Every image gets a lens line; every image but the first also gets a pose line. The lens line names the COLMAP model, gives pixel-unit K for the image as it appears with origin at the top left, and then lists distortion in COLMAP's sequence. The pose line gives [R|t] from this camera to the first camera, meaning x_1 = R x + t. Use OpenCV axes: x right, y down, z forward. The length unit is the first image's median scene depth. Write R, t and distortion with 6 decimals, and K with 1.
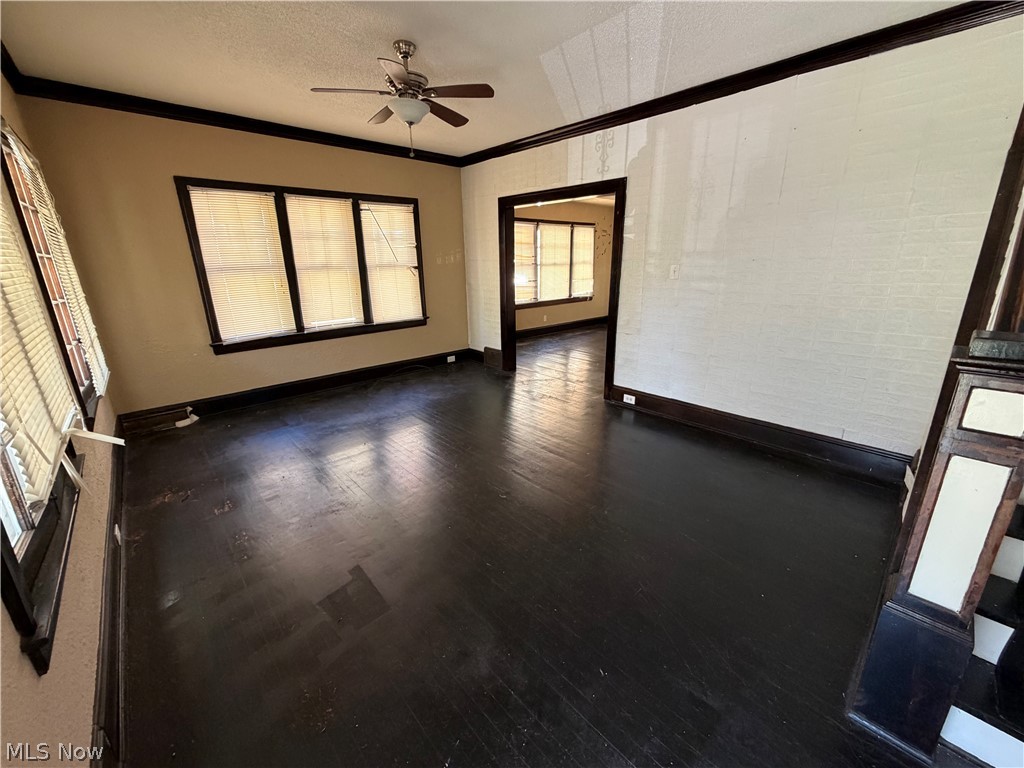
lens RADIAL K [[408.9, 0, 509.4], [0, 408.9, 383.0], [0, 0, 1]] dist [0.000479, 0.000623]
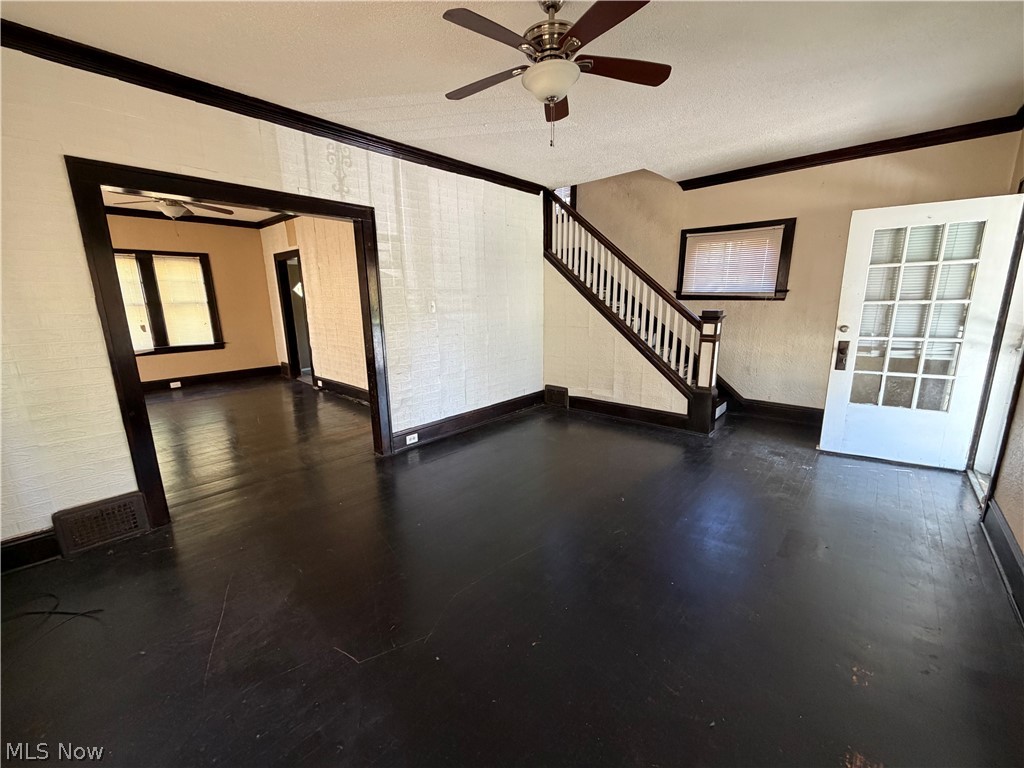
lens RADIAL K [[408.9, 0, 509.4], [0, 408.9, 383.0], [0, 0, 1]] dist [0.000479, 0.000623]
pose [[-0.101460, -0.182994, 0.977865, -0.536190], [0.307361, 0.929082, 0.205756, -0.174970], [-0.946169, 0.321434, -0.038019, 0.655879]]
